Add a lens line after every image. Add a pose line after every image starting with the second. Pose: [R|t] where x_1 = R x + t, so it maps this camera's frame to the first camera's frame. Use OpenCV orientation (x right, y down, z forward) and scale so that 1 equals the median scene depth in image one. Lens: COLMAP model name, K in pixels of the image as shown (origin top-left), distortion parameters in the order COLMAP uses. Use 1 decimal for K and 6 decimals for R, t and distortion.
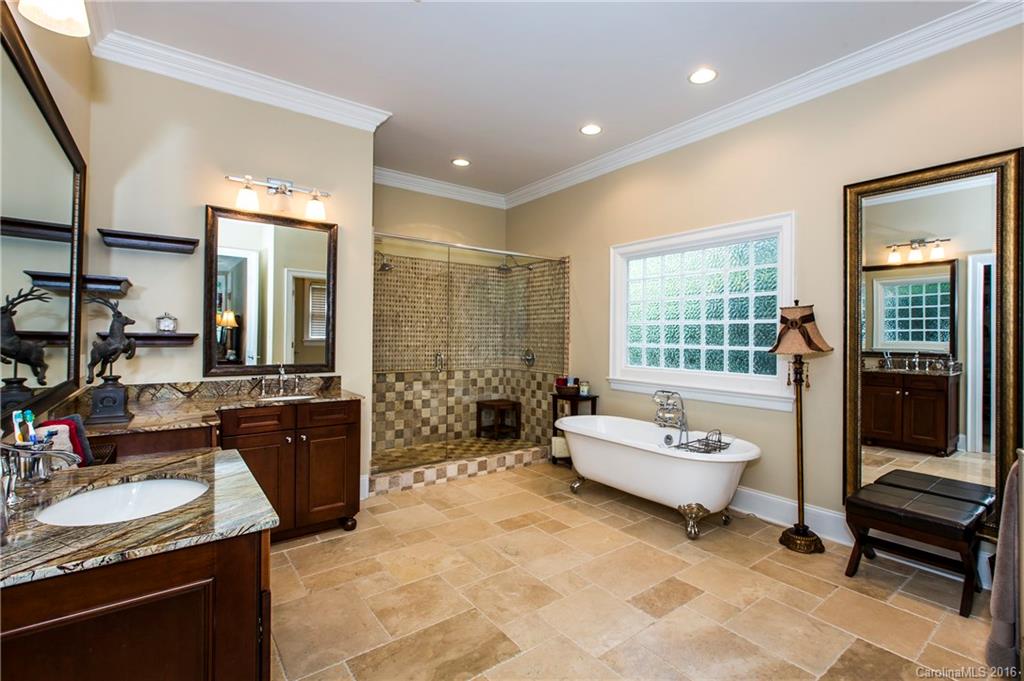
lens RADIAL K [[473.3, 0, 544.4], [0, 473.3, 333.3], [0, 0, 1]] dist [-0.000069, -0.000333]
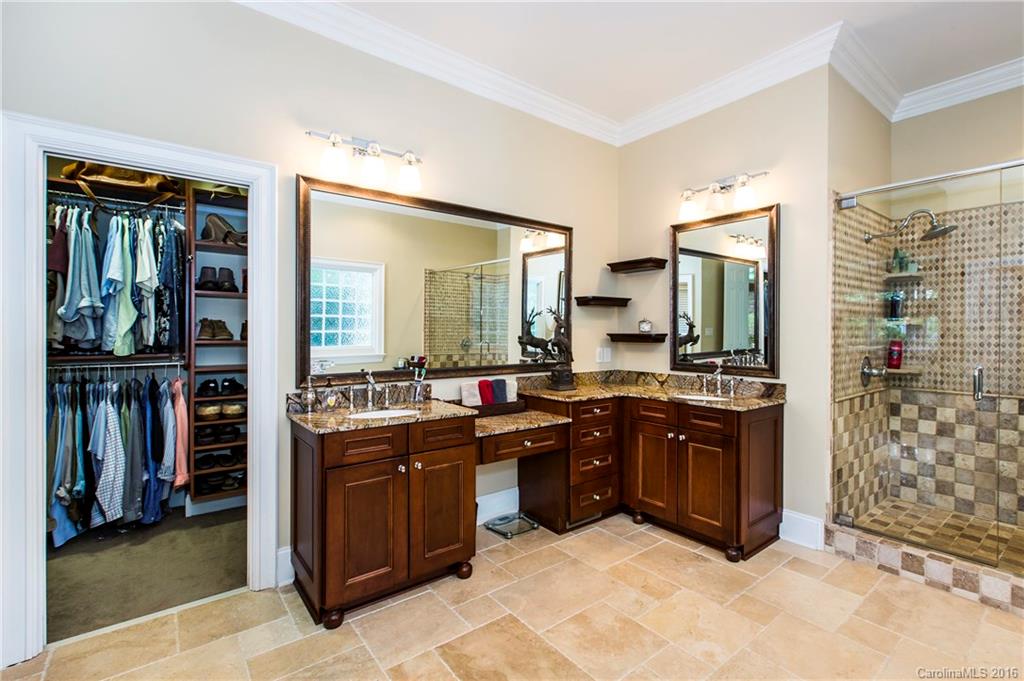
lens RADIAL K [[473.3, 0, 544.4], [0, 473.3, 333.3], [0, 0, 1]] dist [-0.000069, -0.000333]
pose [[-0.001508, -0.006263, -0.999979, 0.470998], [0.001781, 0.999979, -0.006265, 0.005909], [0.999997, -0.001790, -0.001497, 0.680576]]
